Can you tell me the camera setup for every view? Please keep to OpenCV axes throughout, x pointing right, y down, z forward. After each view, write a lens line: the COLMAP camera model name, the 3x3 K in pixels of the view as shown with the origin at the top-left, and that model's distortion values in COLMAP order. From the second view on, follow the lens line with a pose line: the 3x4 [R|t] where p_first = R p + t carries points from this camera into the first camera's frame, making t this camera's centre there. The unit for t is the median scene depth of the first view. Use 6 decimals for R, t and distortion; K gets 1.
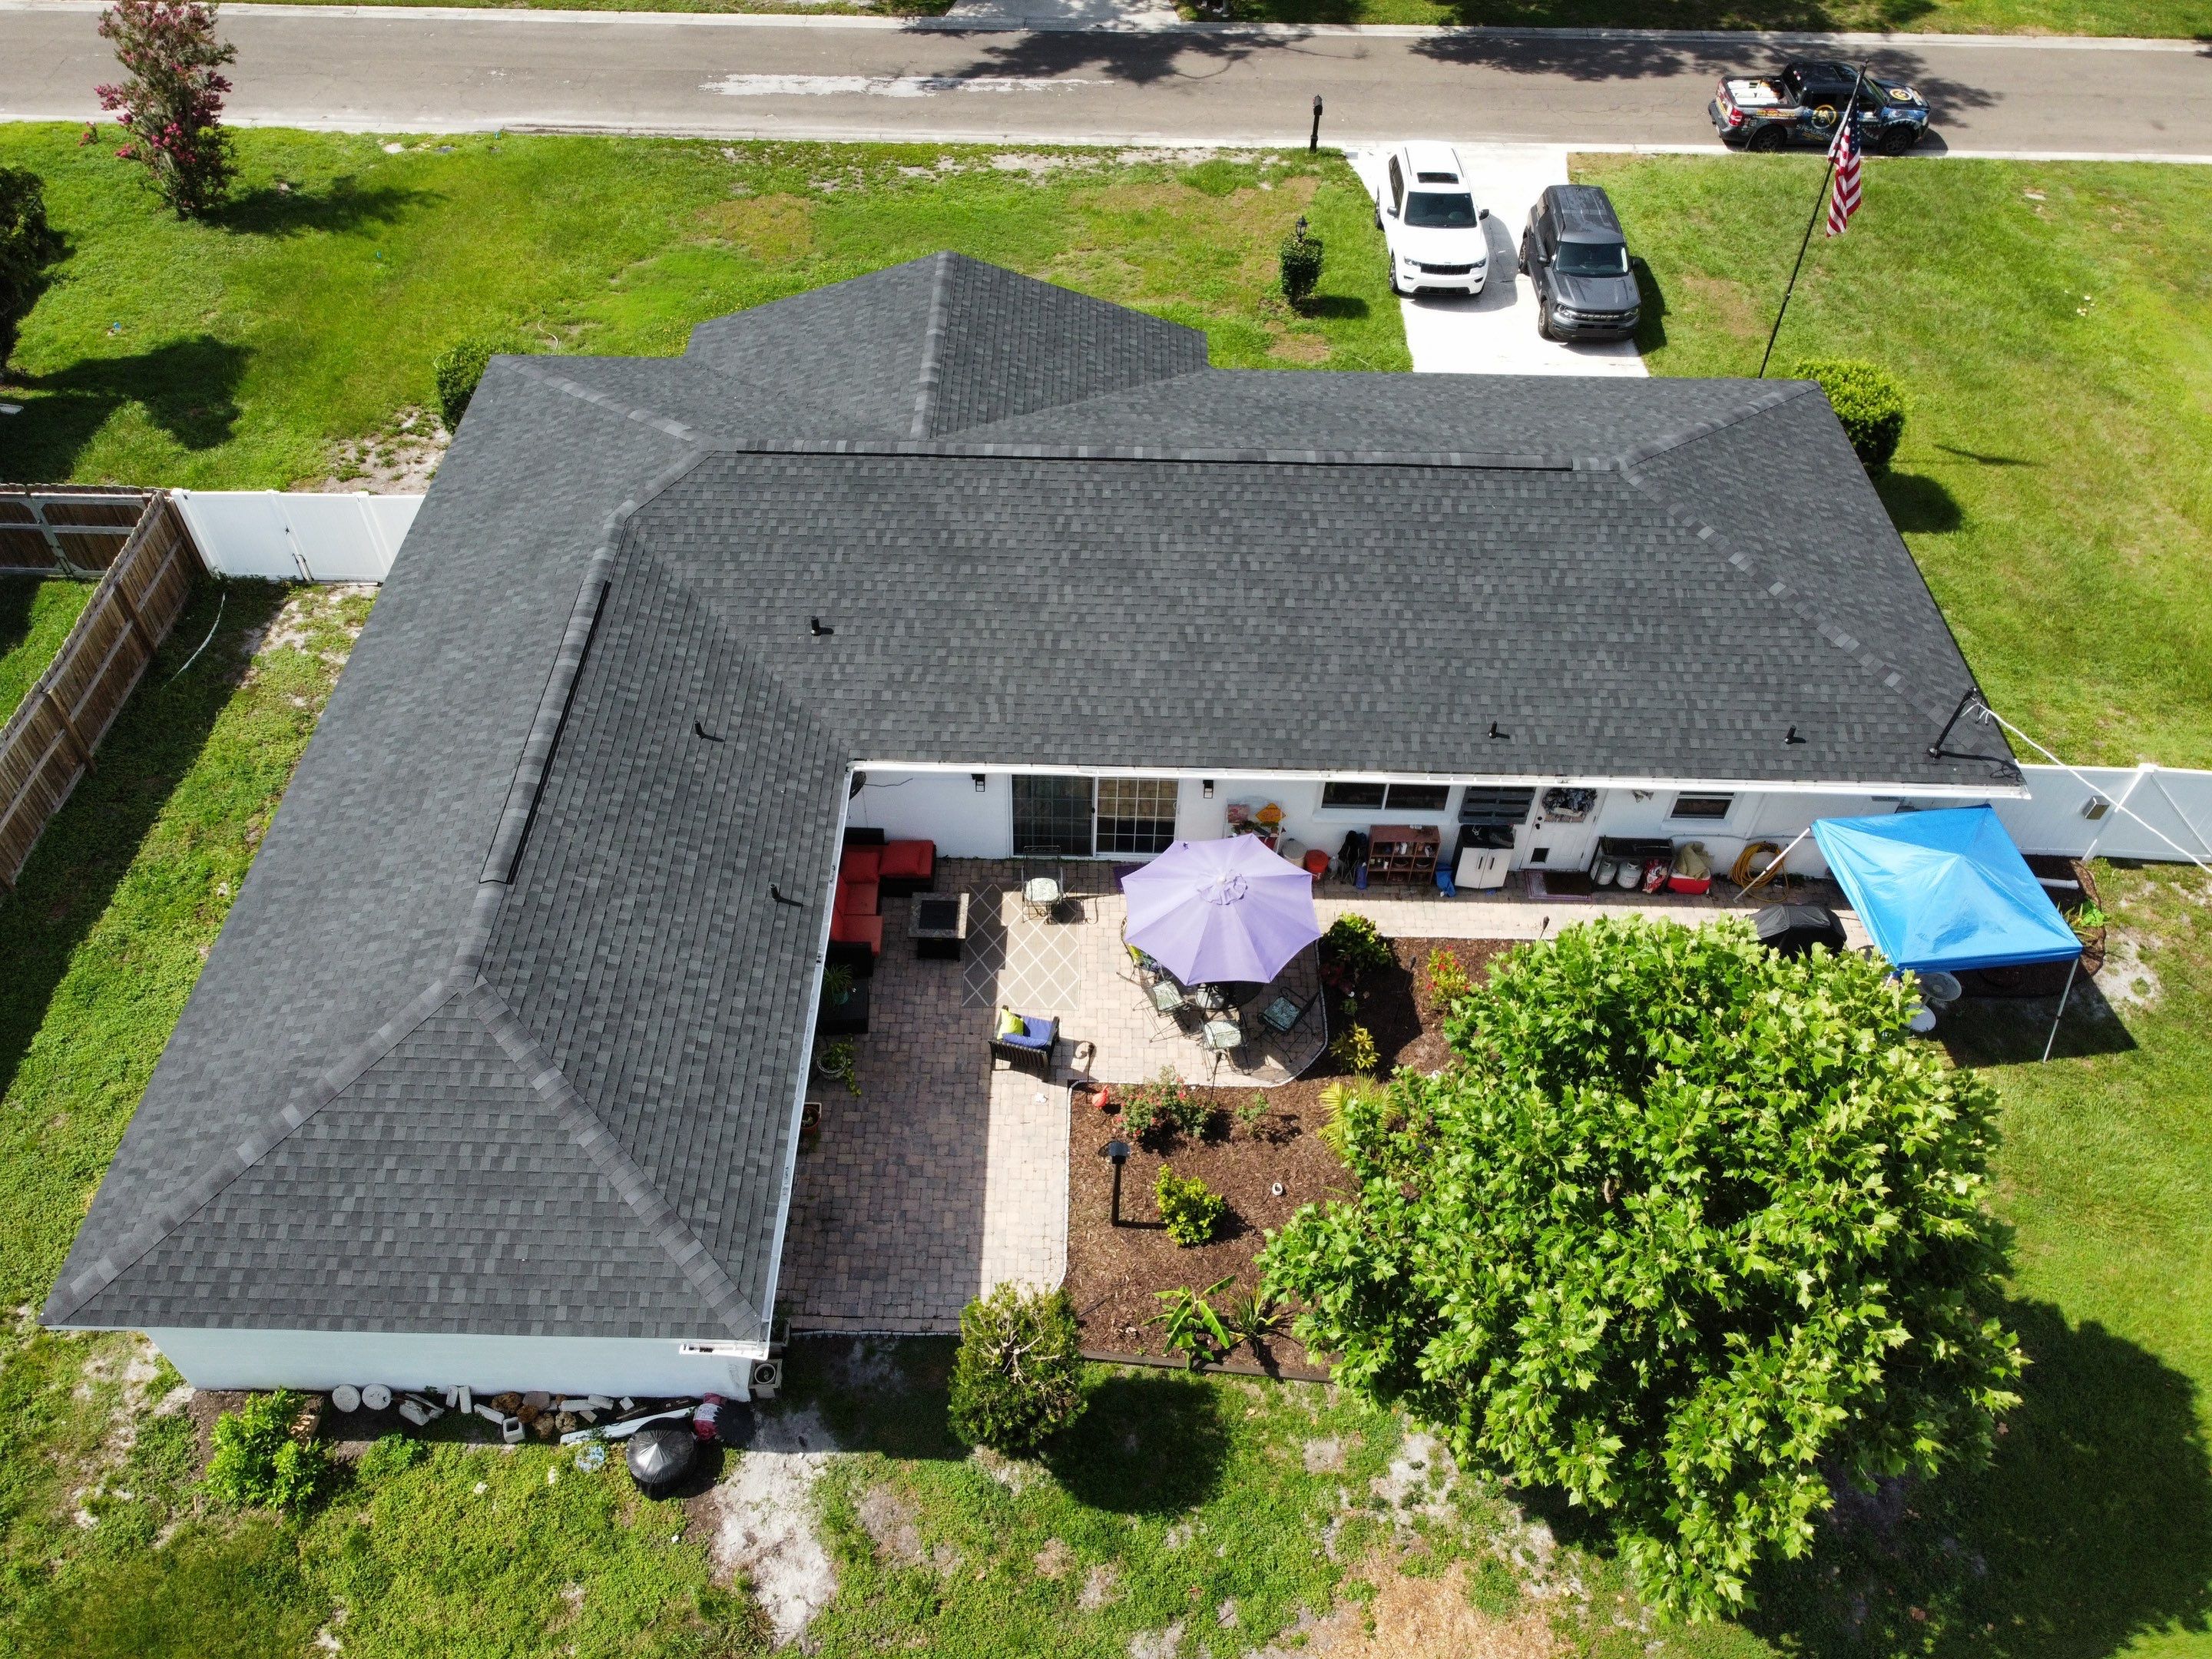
lens RADIAL K [[1647.4, 0, 1084.0], [0, 1647.4, 836.7], [0, 0, 1]] dist [0.004646, 0.000130]
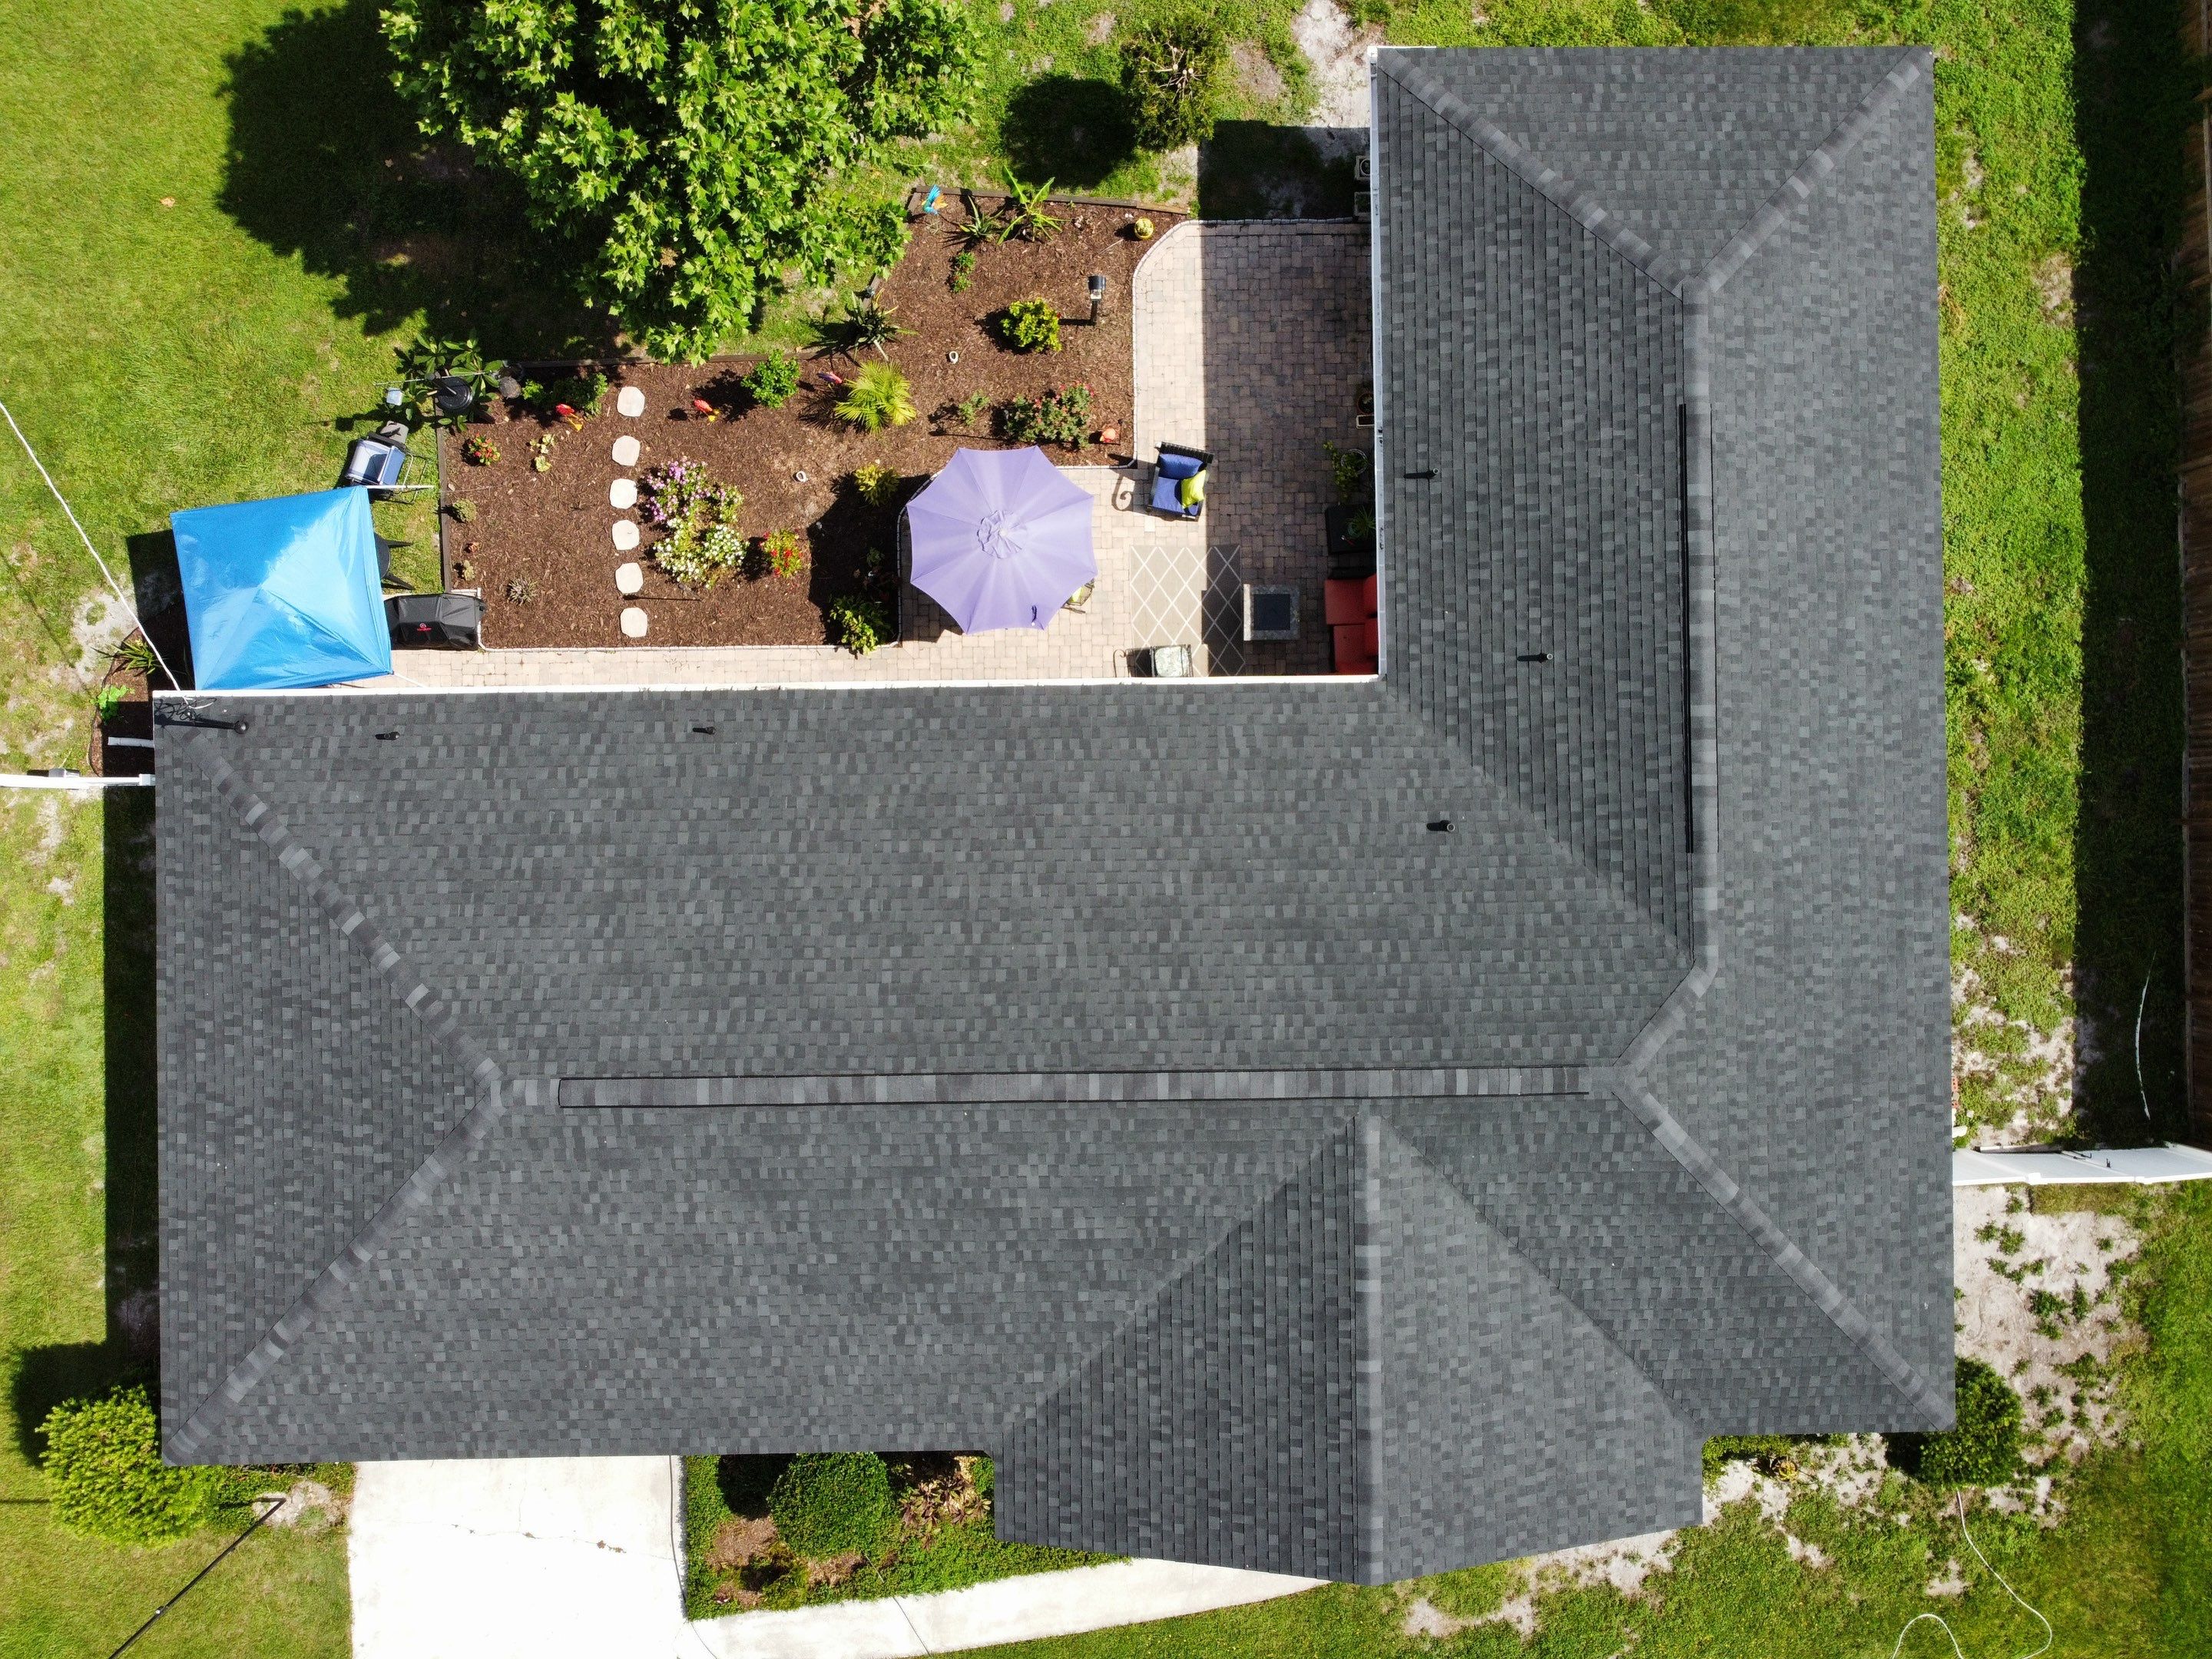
lens RADIAL K [[1623.8, 0, 1073.1], [0, 1623.8, 814.0], [0, 0, 1]] dist [0.005488, 0.011745]
pose [[-0.999198, 0.026814, -0.029753, 0.068212], [-0.039879, -0.735054, 0.676835, -0.715030], [-0.003721, 0.677478, 0.735534, 0.341063]]
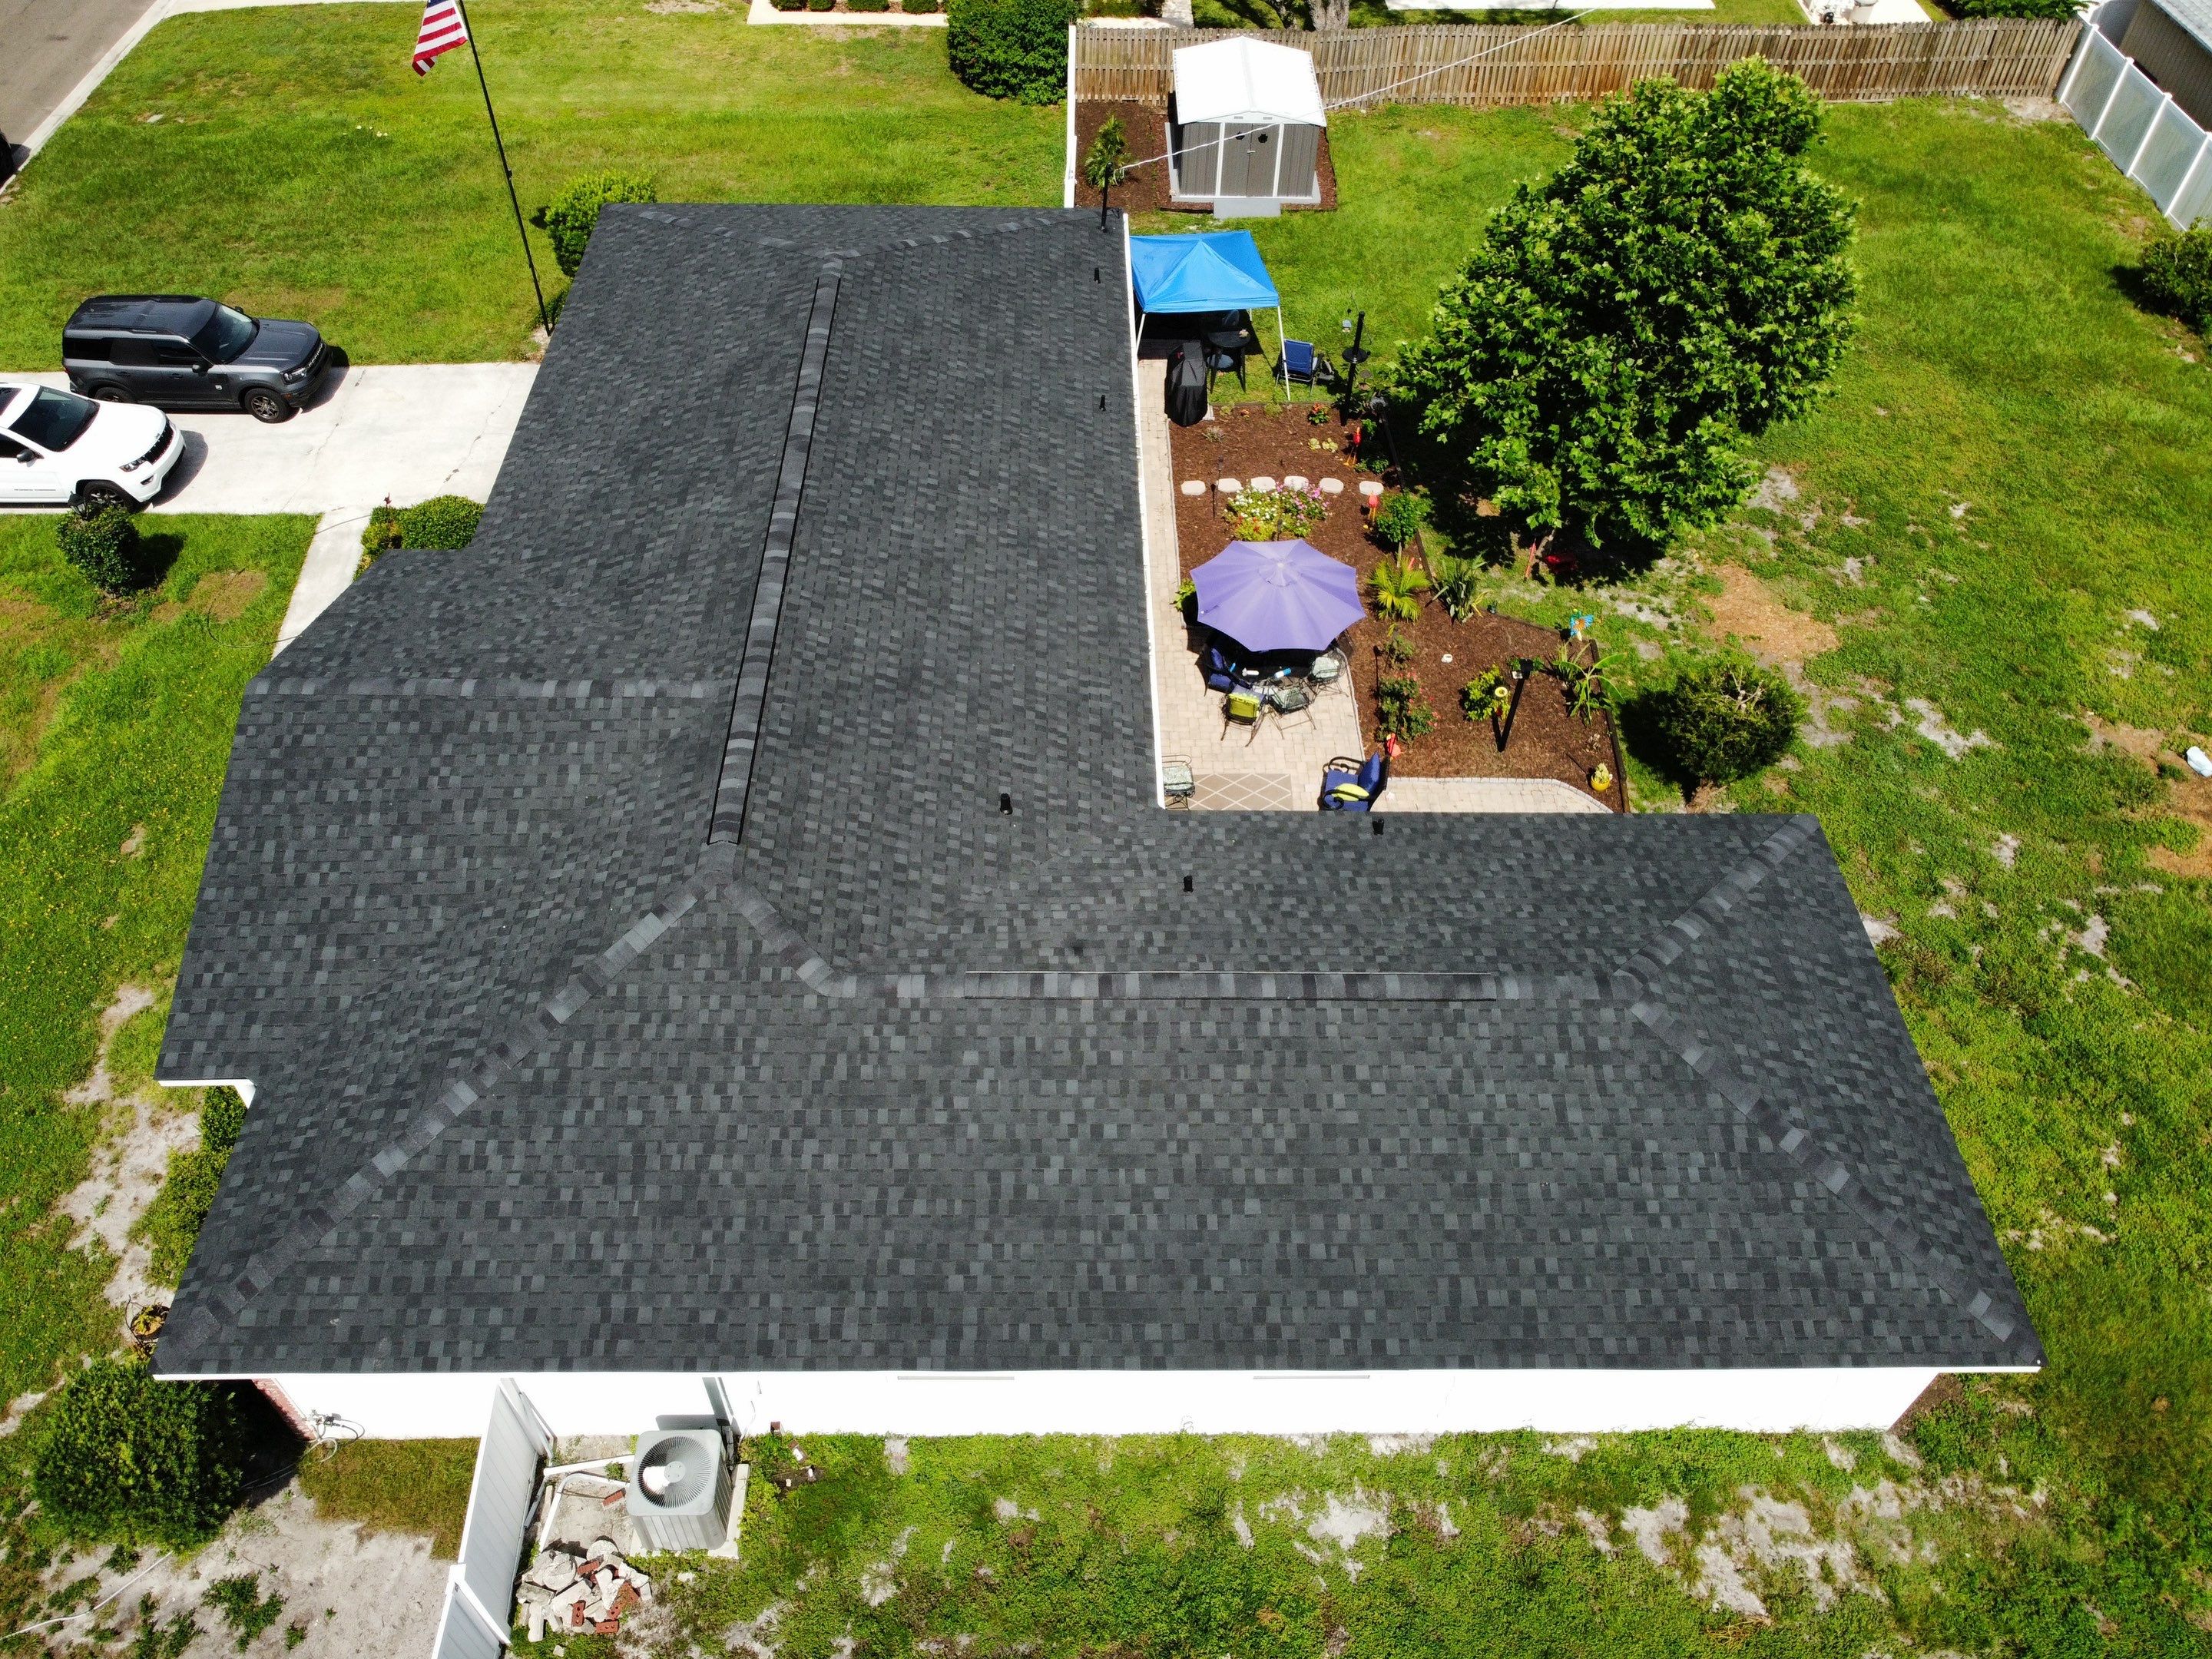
lens RADIAL K [[1647.4, 0, 1076.7], [0, 1647.4, 826.6], [0, 0, 1]] dist [0.004646, 0.000130]
pose [[-0.022674, -0.741544, 0.670521, -0.745397], [0.728319, 0.447199, 0.519196, -0.540043], [-0.684863, 0.500126, 0.529940, 0.525497]]
